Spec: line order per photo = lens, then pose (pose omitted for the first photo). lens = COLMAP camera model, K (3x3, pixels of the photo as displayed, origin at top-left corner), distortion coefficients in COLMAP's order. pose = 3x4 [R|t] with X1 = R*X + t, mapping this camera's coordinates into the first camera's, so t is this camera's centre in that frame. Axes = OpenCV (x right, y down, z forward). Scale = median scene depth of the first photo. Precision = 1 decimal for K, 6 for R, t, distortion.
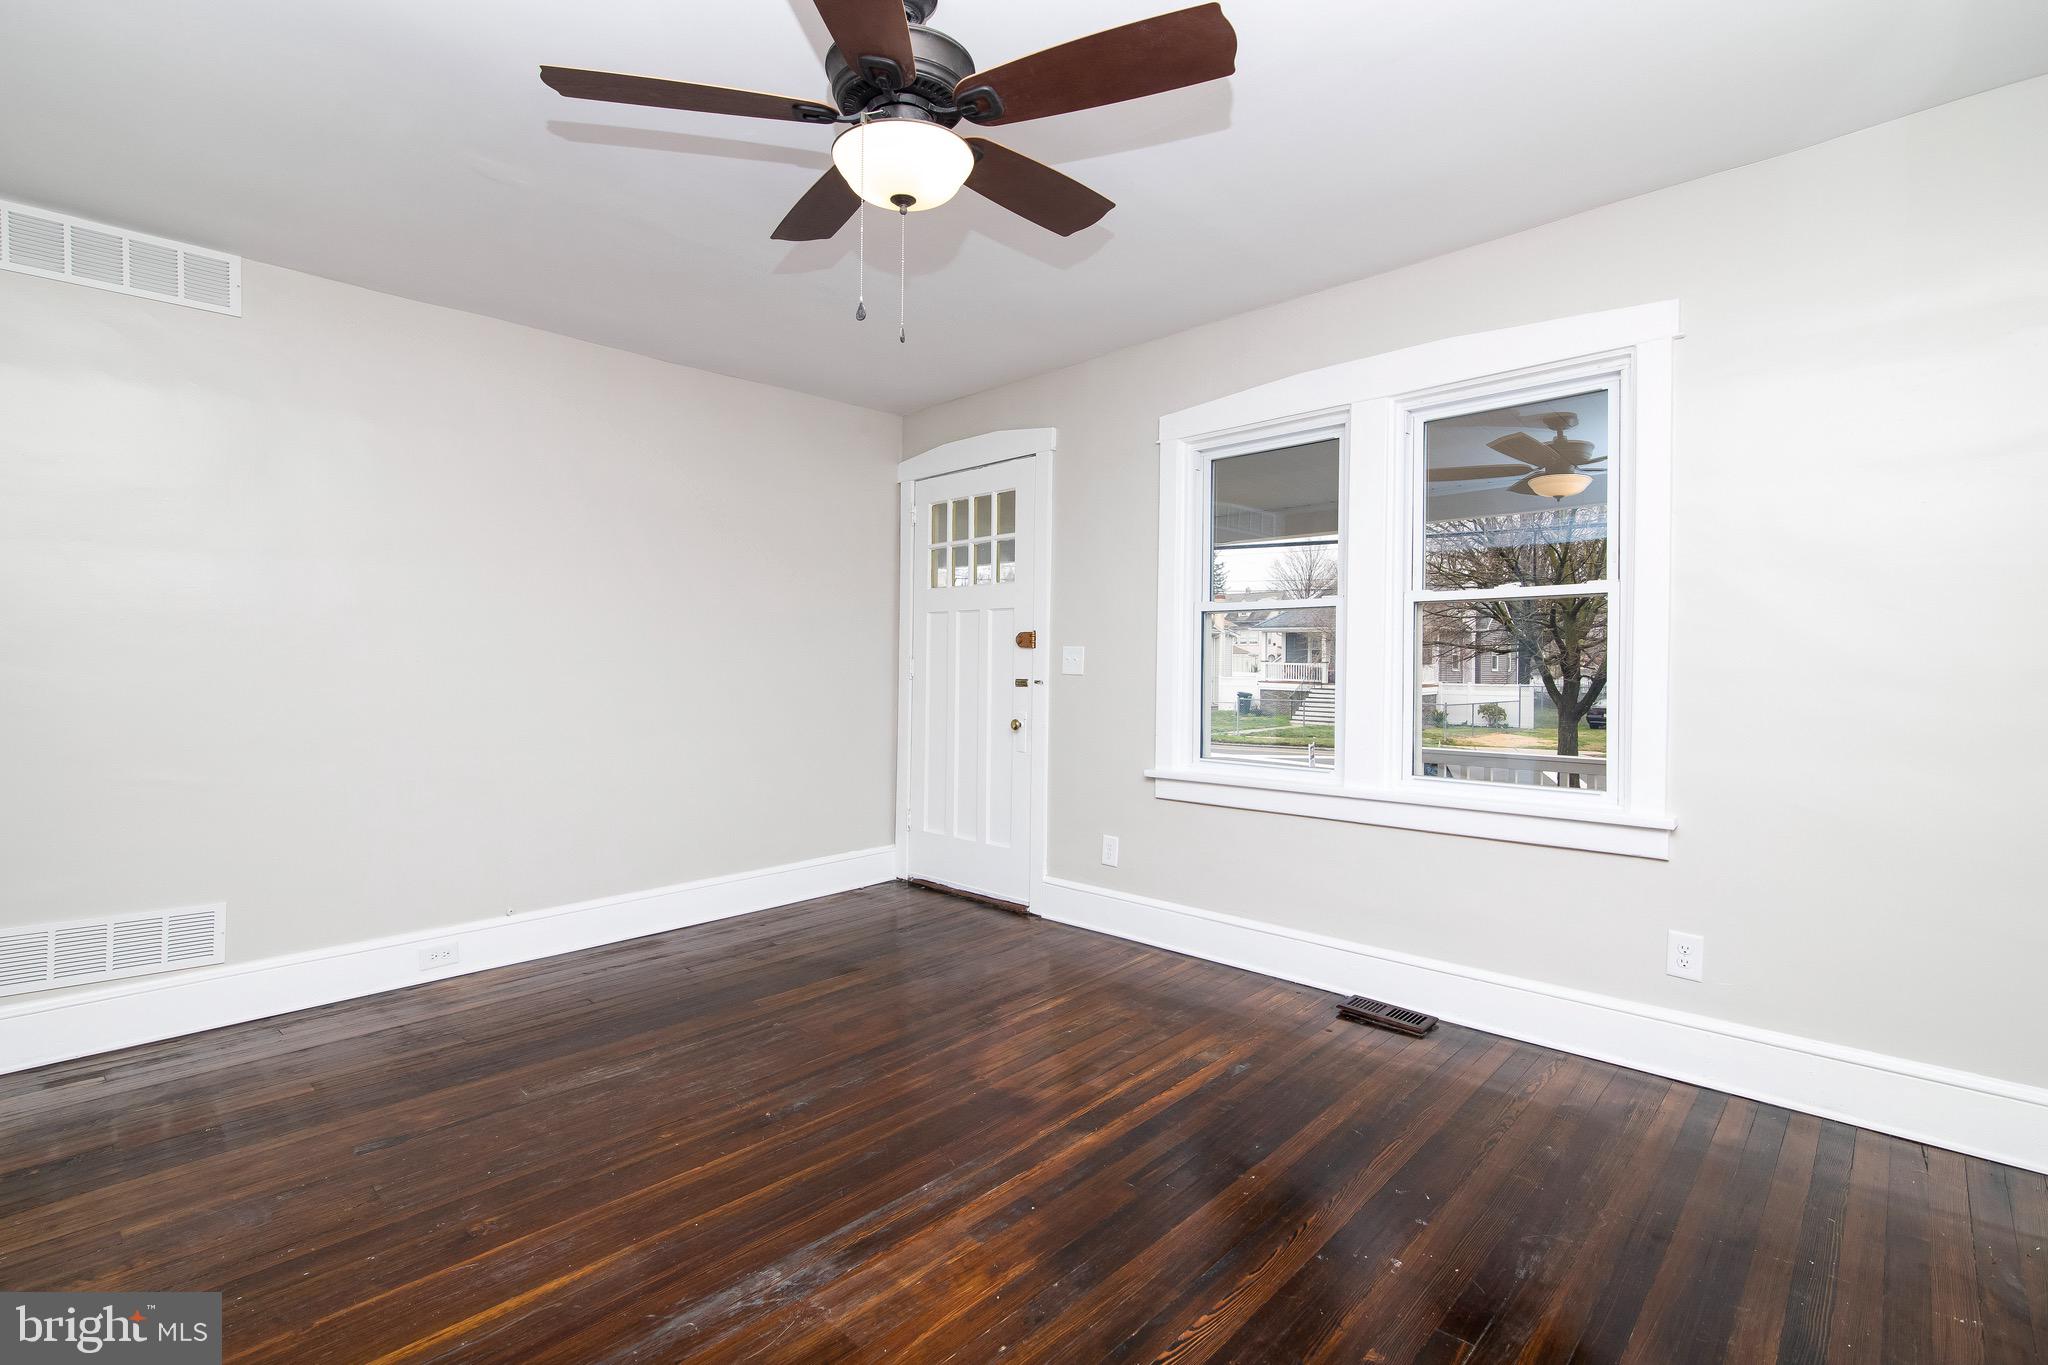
lens RADIAL K [[934.8, 0, 1015.4], [0, 934.8, 673.7], [0, 0, 1]] dist [0.001113, 0.000374]
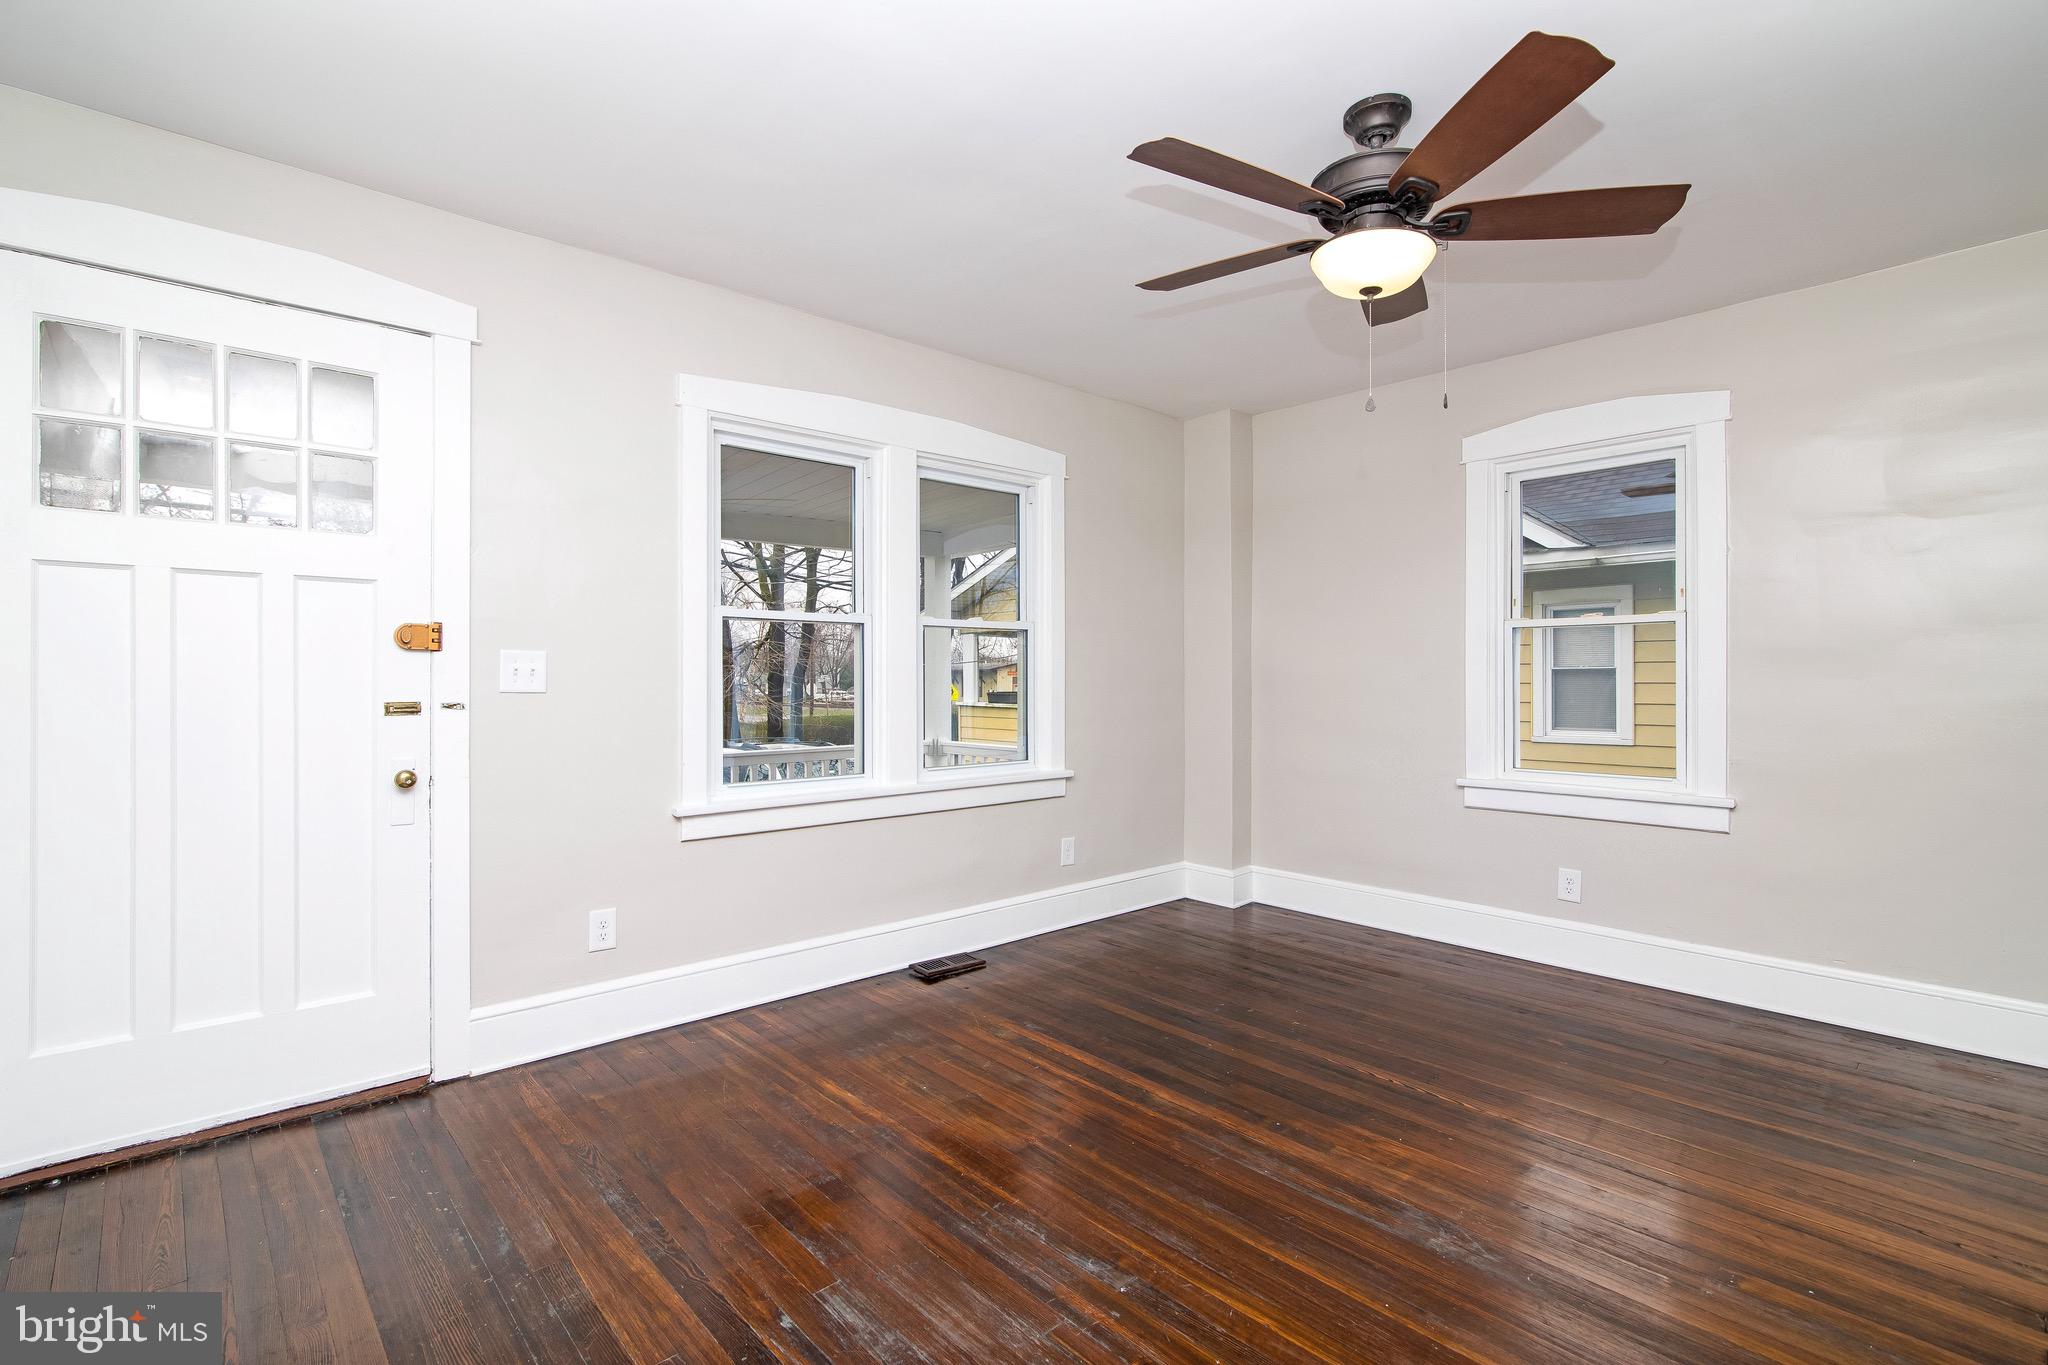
lens RADIAL K [[934.8, 0, 1019.6], [0, 934.8, 679.1], [0, 0, 1]] dist [0.001113, 0.000374]
pose [[0.072108, -0.010186, 0.997345, -0.844432], [0.004164, 0.999942, 0.009911, -0.019473], [-0.997388, 0.003438, 0.072146, 0.859042]]
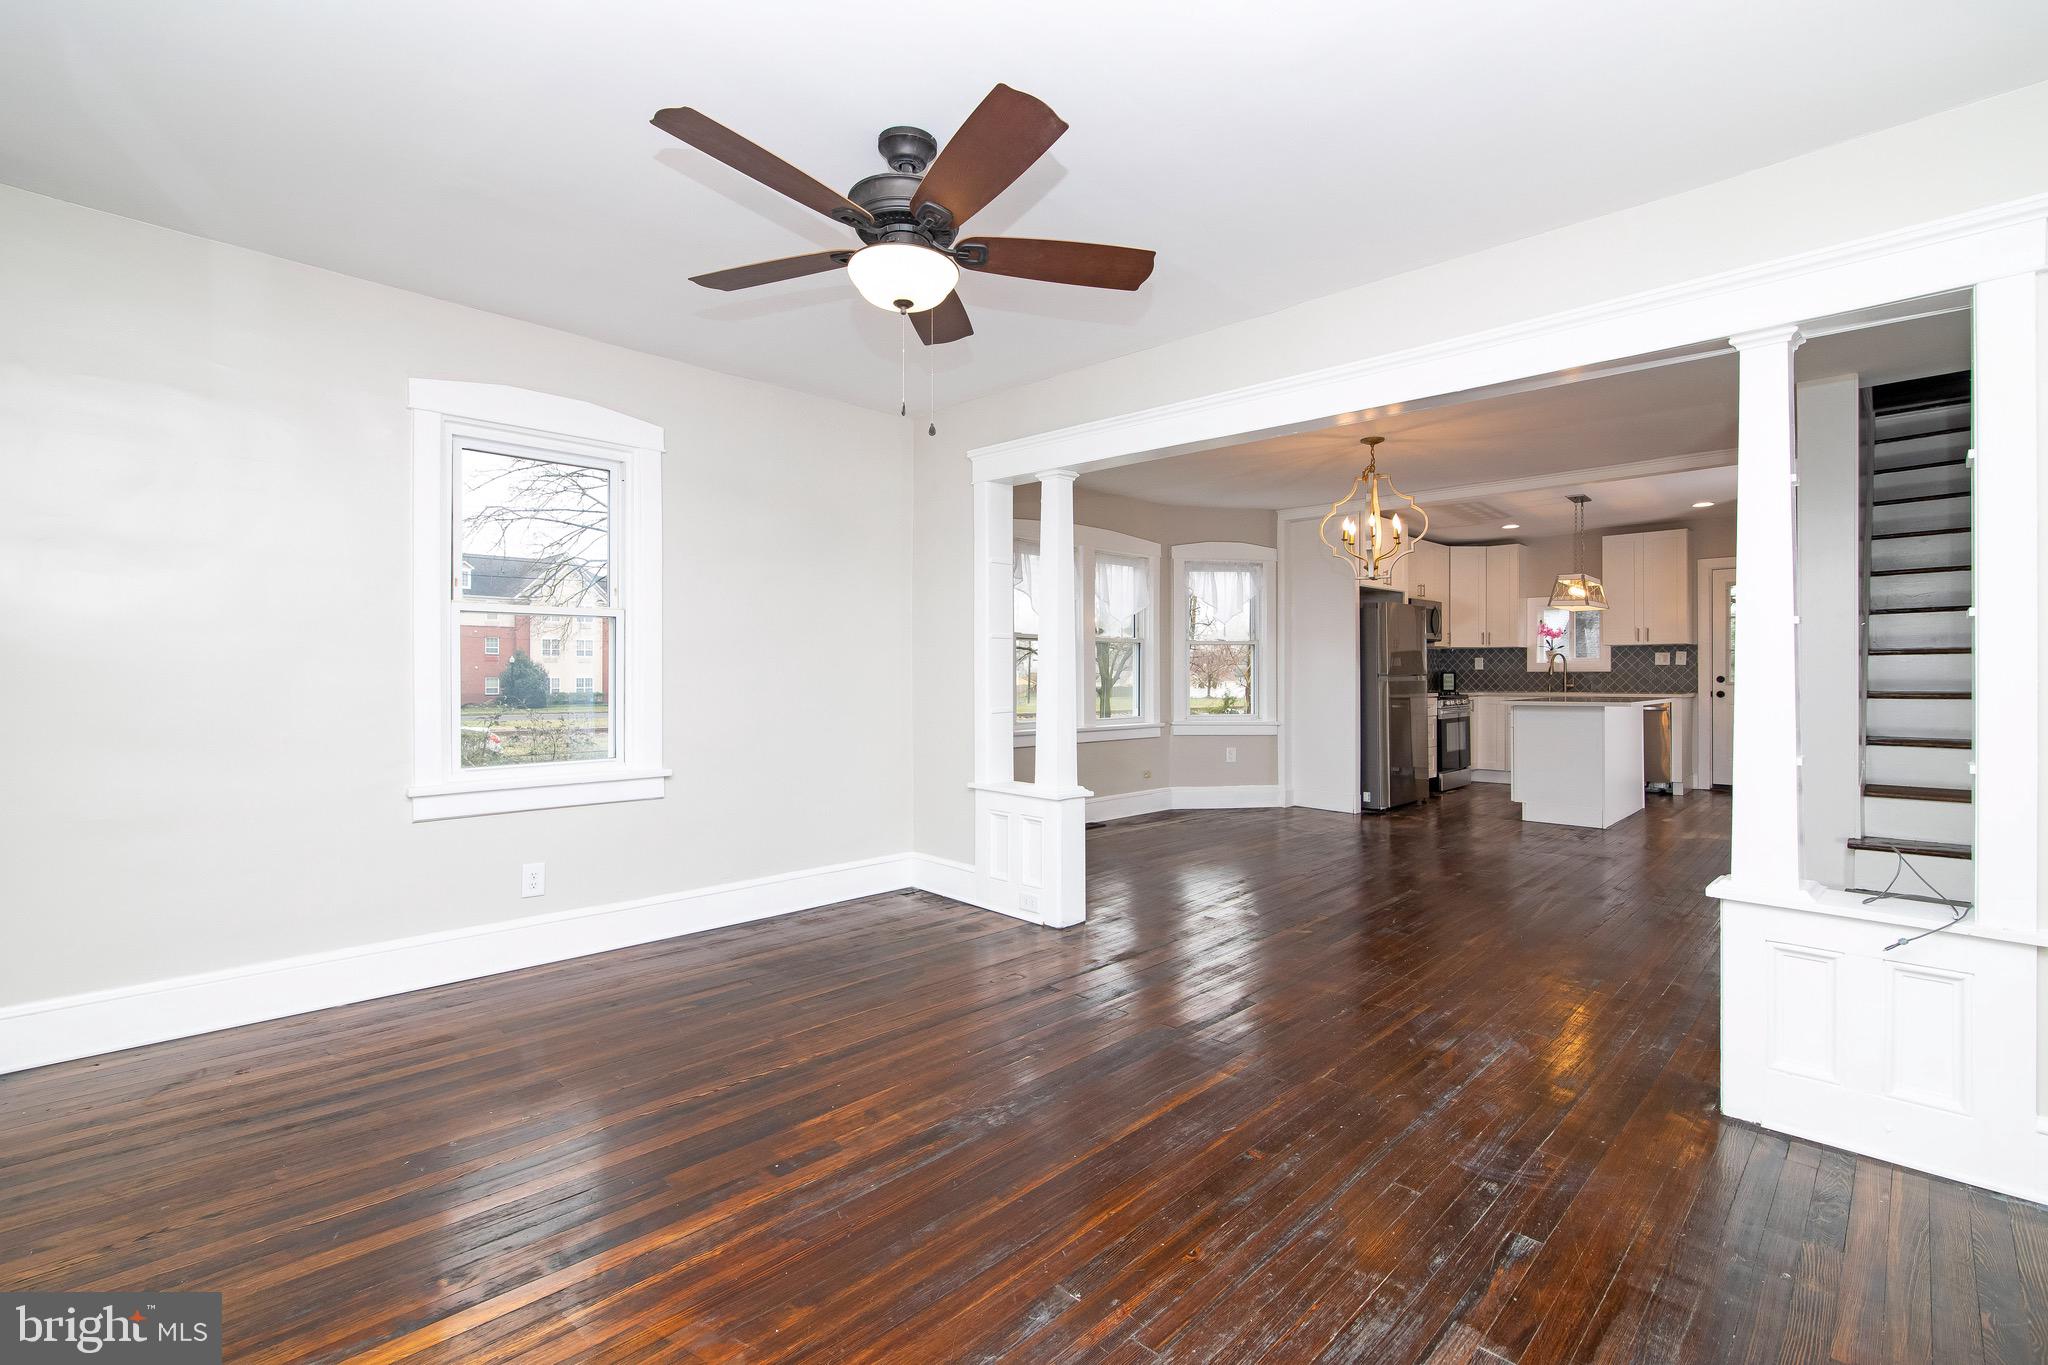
lens RADIAL K [[934.8, 0, 1023.5], [0, 934.8, 678.2], [0, 0, 1]] dist [0.001113, 0.000374]
pose [[-0.999919, -0.007970, 0.009890, -0.189441], [-0.007899, 0.999942, 0.007257, -0.005690], [-0.009947, 0.007178, -0.999925, 1.433903]]
